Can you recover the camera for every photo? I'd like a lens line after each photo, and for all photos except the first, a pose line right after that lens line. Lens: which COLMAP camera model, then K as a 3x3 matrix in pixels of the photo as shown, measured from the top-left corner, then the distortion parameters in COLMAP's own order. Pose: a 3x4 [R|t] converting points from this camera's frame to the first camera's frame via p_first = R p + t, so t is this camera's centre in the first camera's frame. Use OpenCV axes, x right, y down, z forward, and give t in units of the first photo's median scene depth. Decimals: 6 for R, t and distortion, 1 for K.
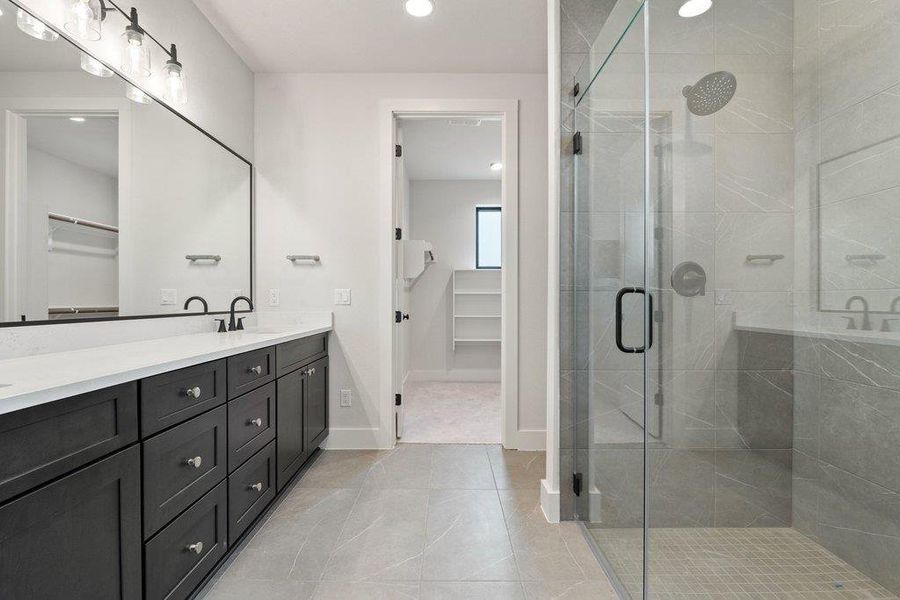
lens RADIAL K [[410.8, 0, 447.2], [0, 410.8, 303.6], [0, 0, 1]] dist [-0.000429, -0.003931]
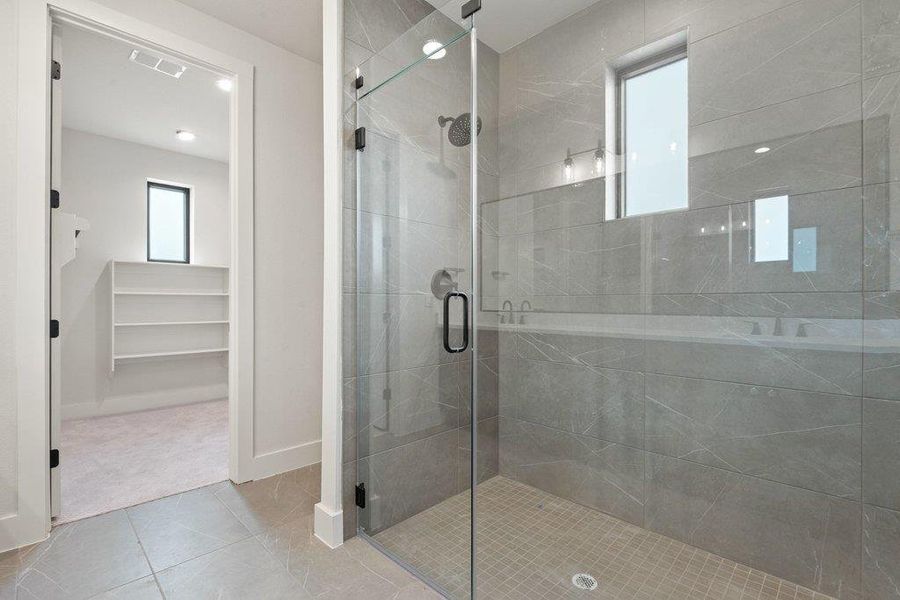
lens RADIAL K [[410.8, 0, 446.3], [0, 410.8, 304.3], [0, 0, 1]] dist [-0.000429, -0.003931]
pose [[0.702698, -0.001302, 0.711487, -0.173727], [0.004758, 0.999985, -0.002870, -0.001061], [-0.711472, 0.005402, 0.702693, 0.145098]]
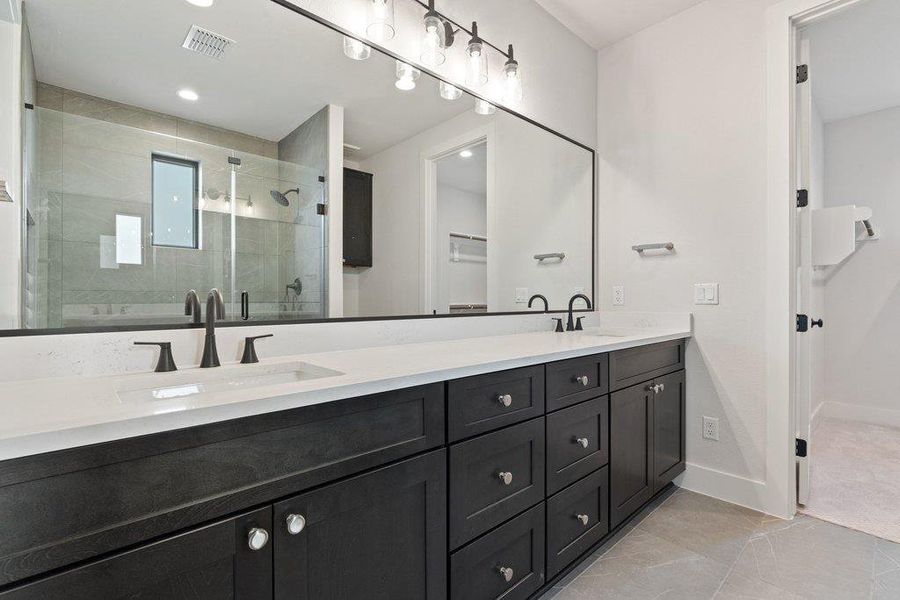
lens RADIAL K [[410.8, 0, 447.7], [0, 410.8, 300.1], [0, 0, 1]] dist [-0.000429, -0.003931]
pose [[0.673499, 0.000796, -0.739188, -0.018463], [-0.004924, 0.999982, -0.003410, 0.000189], [0.739172, 0.005937, 0.673490, 0.160460]]
